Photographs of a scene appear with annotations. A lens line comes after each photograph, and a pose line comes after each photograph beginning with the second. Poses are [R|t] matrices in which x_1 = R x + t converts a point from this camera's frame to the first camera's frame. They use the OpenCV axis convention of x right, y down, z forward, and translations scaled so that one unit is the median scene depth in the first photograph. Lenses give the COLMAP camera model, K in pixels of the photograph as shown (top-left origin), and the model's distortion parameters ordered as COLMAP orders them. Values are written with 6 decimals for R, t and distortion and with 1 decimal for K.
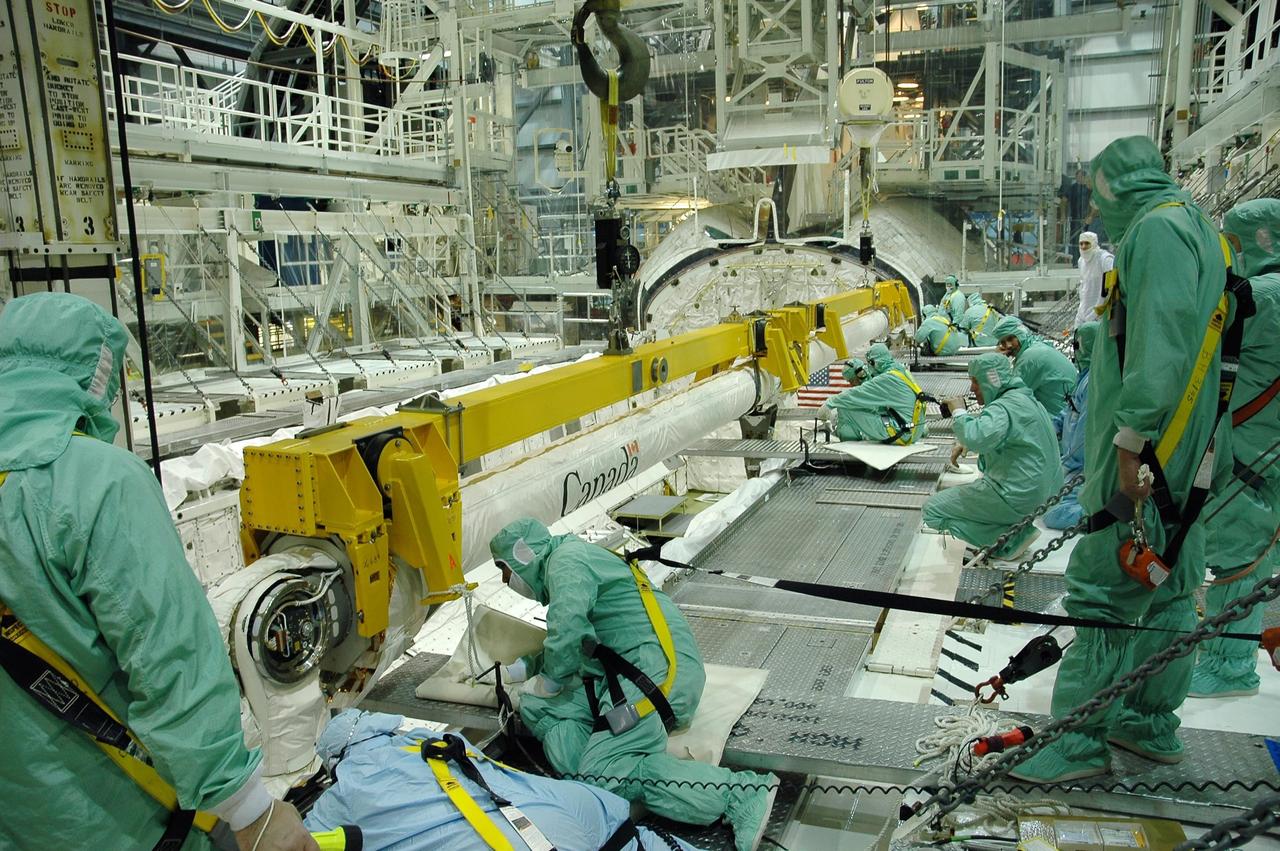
lens RADIAL K [[1006.0, 0, 638.9], [0, 1006.0, 441.1], [0, 0, 1]] dist [-0.183589, 0.172975]
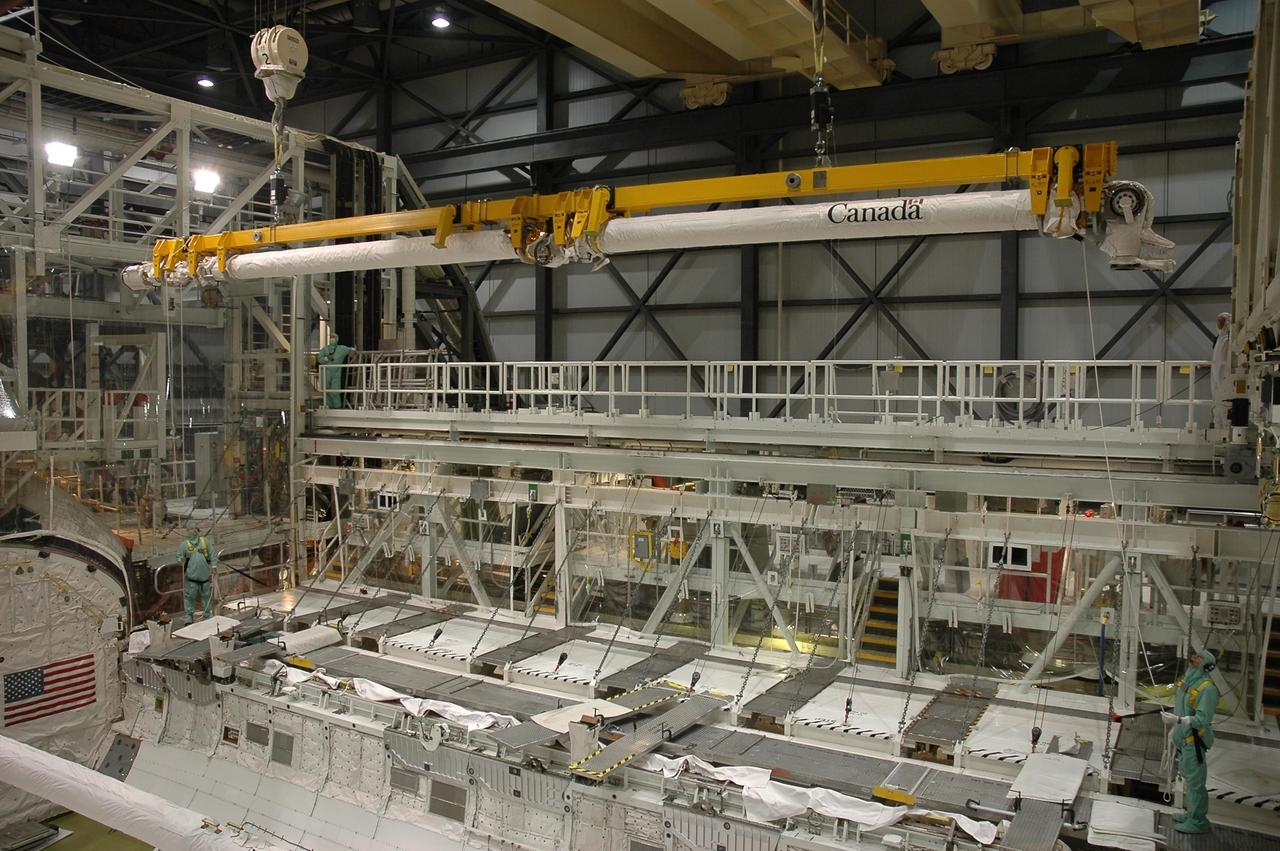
lens RADIAL K [[995.5, 0, 609.2], [0, 995.5, 429.6], [0, 0, 1]] dist [-0.174797, 0.198745]
pose [[0.180559, -0.018355, 0.983393, -0.606998], [0.170401, 0.985290, -0.012897, -0.207152], [-0.968691, 0.169900, 0.181031, 0.339368]]
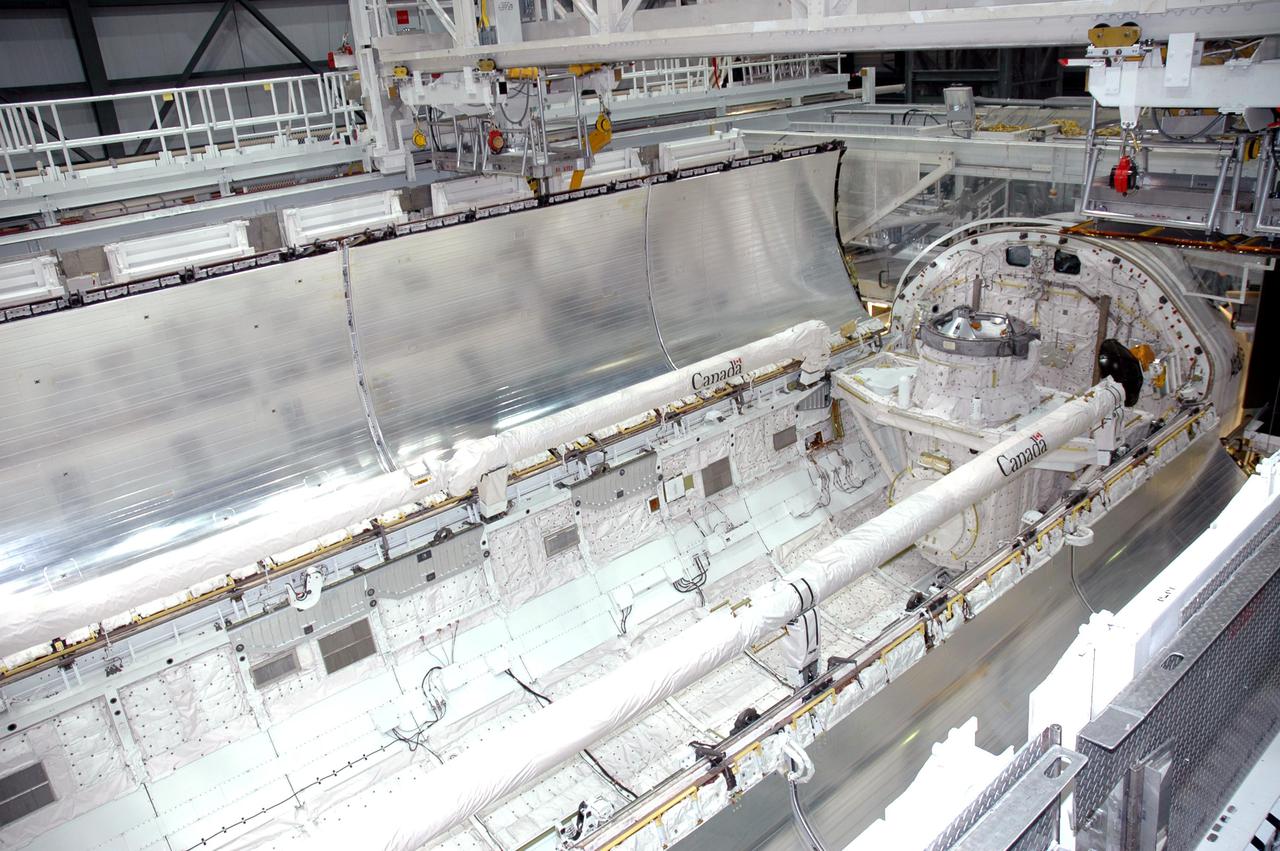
lens RADIAL K [[995.9, 0, 640.0], [0, 995.9, 425.5], [0, 0, 1]] dist [-0.159160, 0.138793]
pose [[-0.885353, -0.083062, 0.457439, -0.337650], [0.177814, 0.848609, 0.498242, -0.355410], [-0.429572, 0.522459, -0.736549, 0.955019]]
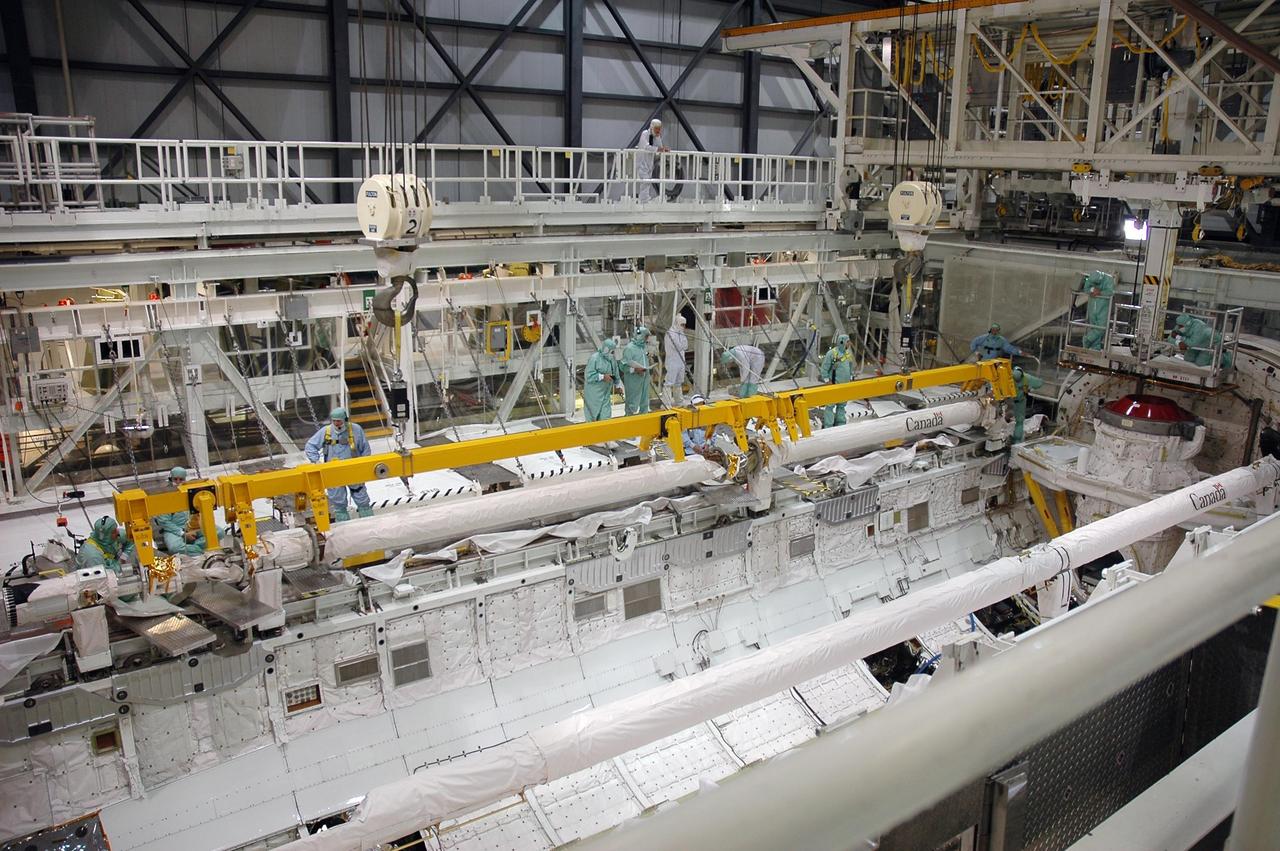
lens RADIAL K [[1010.6, 0, 644.4], [0, 1010.6, 428.2], [0, 0, 1]] dist [-0.174078, 0.165527]
pose [[-0.851666, -0.122209, 0.509637, -0.277983], [0.098095, 0.918074, 0.384080, -0.377061], [-0.514822, 0.377101, -0.769904, 1.198423]]
